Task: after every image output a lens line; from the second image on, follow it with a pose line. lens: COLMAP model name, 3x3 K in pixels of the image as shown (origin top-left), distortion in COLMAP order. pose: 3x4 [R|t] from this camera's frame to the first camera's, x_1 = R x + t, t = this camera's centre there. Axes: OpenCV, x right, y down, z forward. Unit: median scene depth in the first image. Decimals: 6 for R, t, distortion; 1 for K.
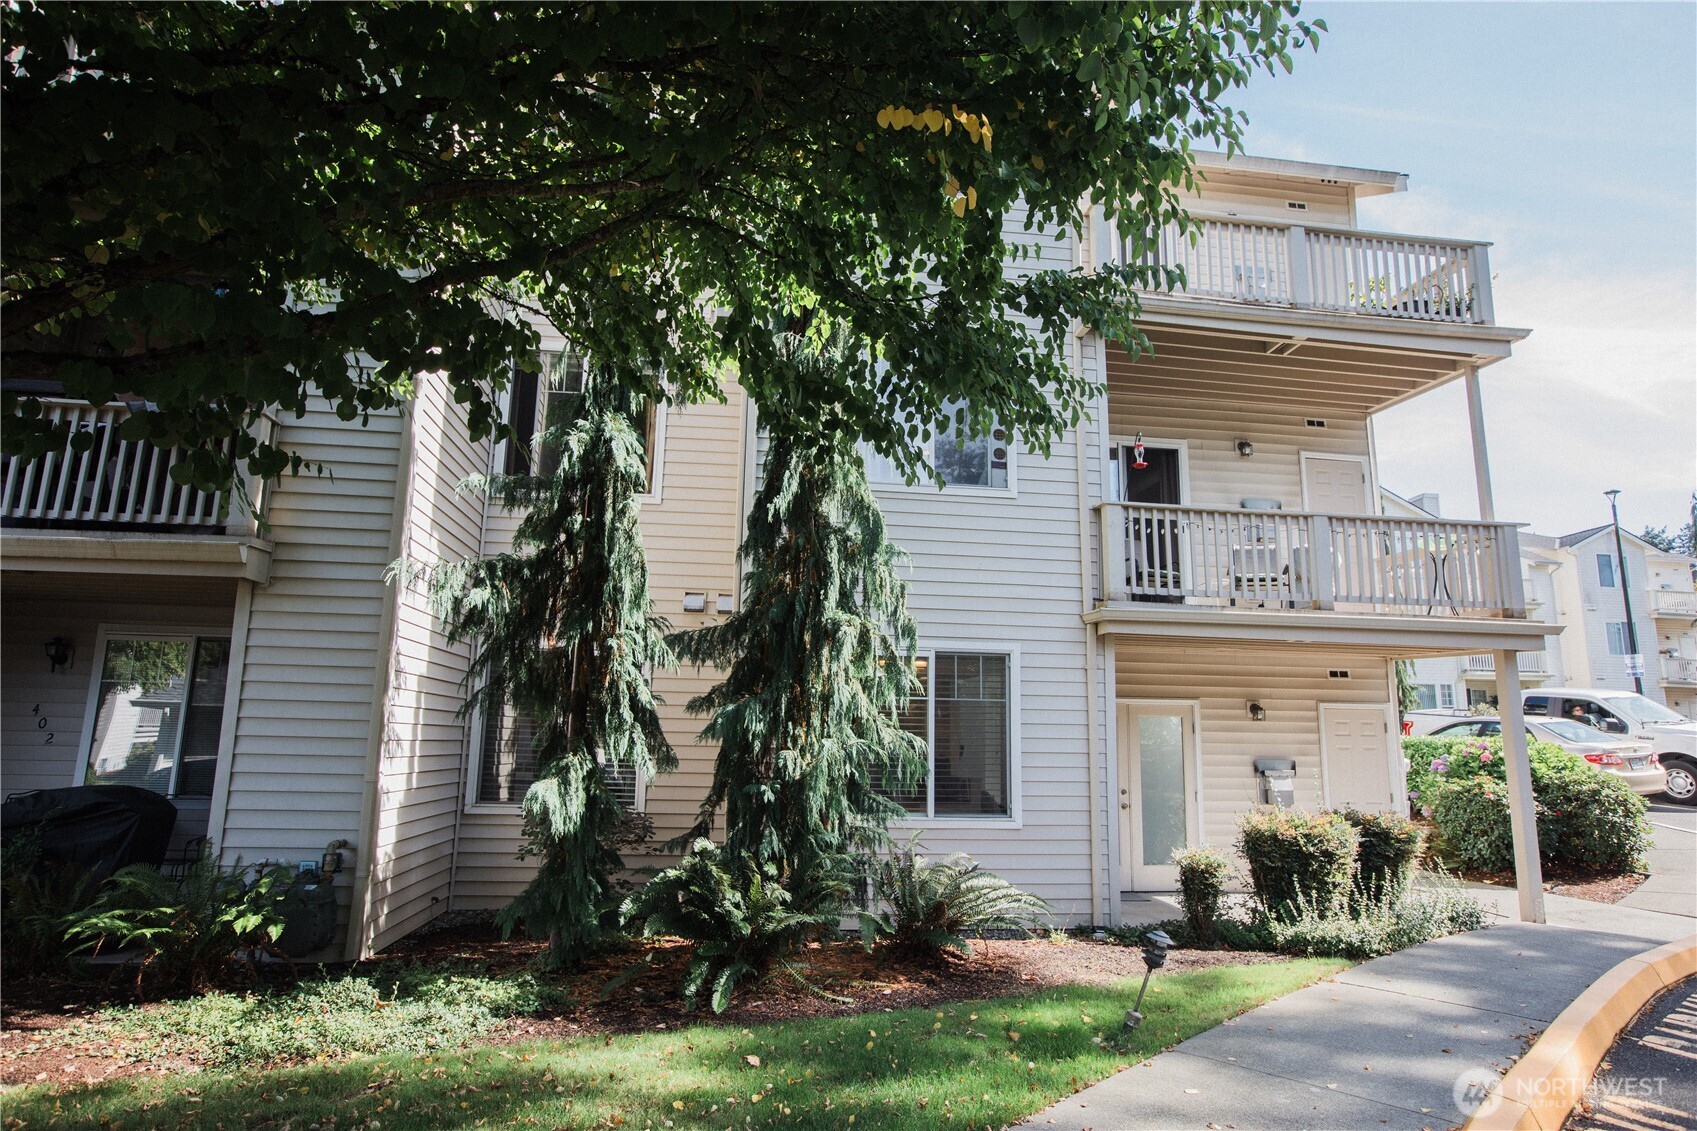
lens RADIAL K [[928.0, 0, 848.5], [0, 928.0, 565.5], [0, 0, 1]] dist [-0.002133, -0.000641]
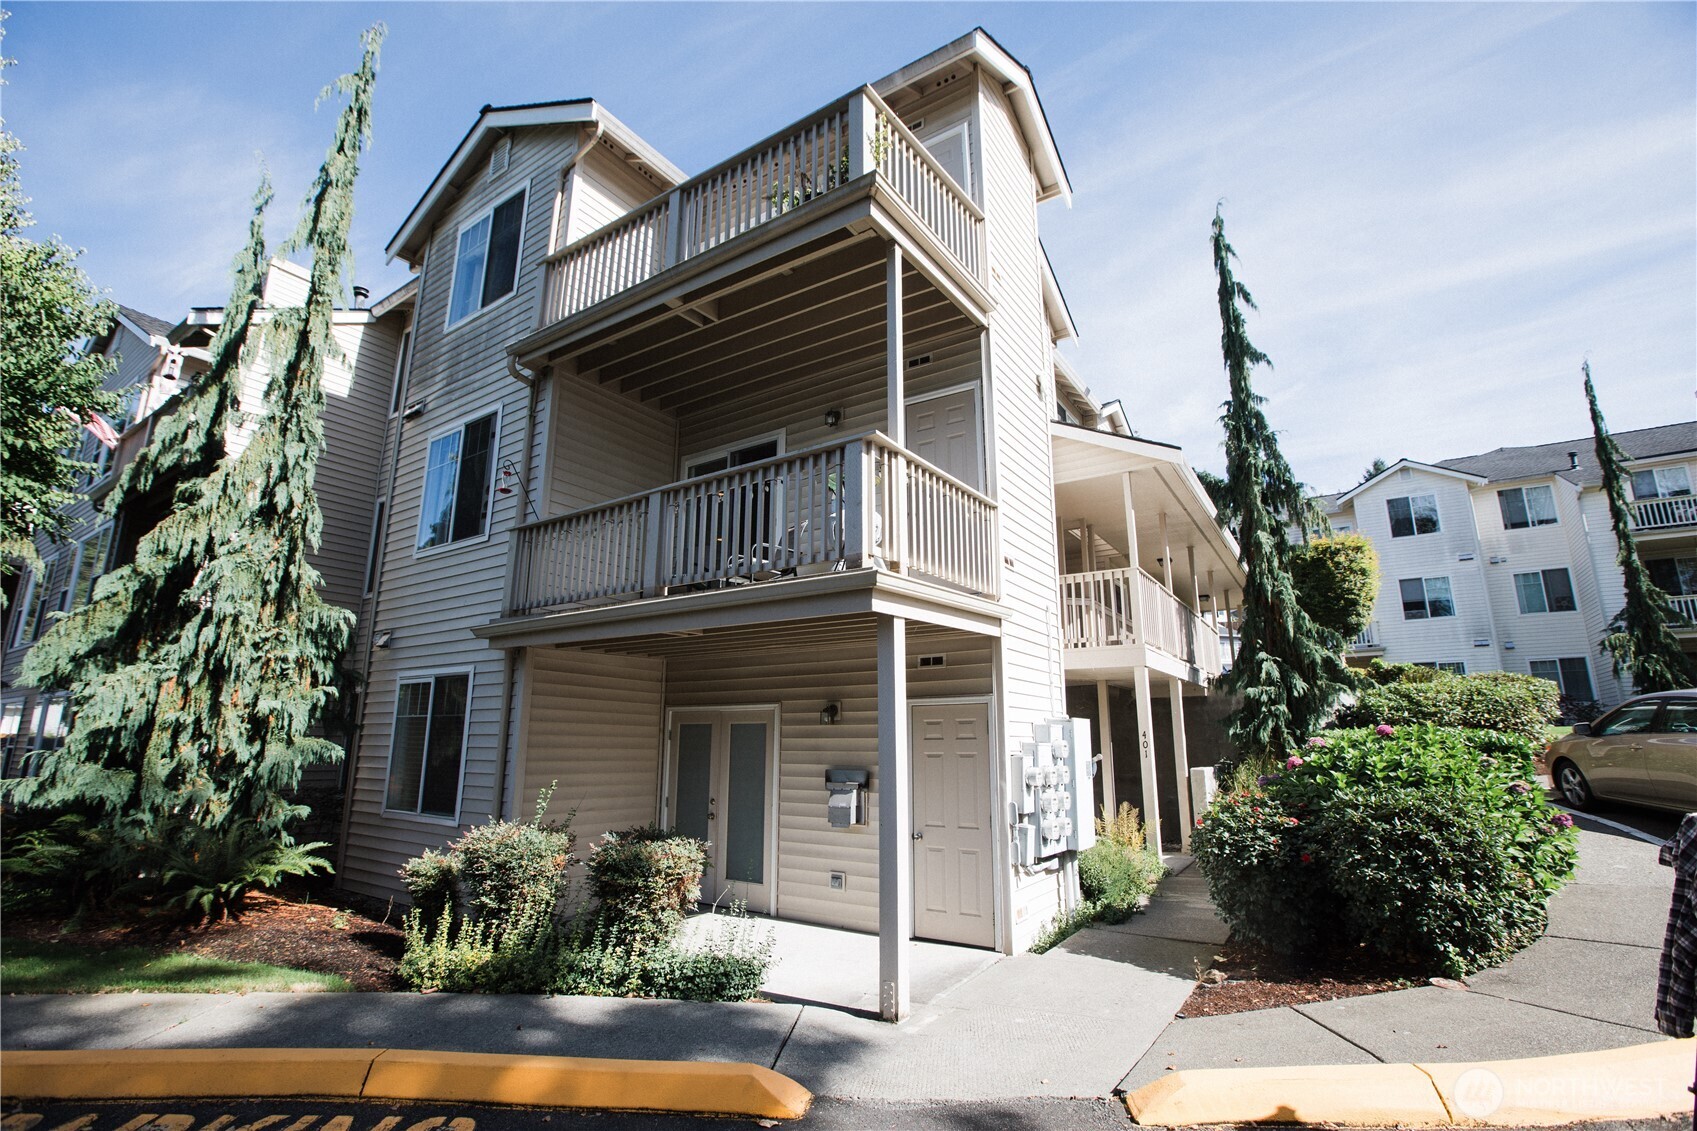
lens RADIAL K [[761.8, 0, 847.9], [0, 761.8, 555.6], [0, 0, 1]] dist [-0.028553, 0.000462]
pose [[0.748334, -0.170904, -0.640928, 0.280628], [0.132476, 0.985279, -0.108049, 0.026947], [0.649959, -0.004050, 0.759959, 0.137769]]
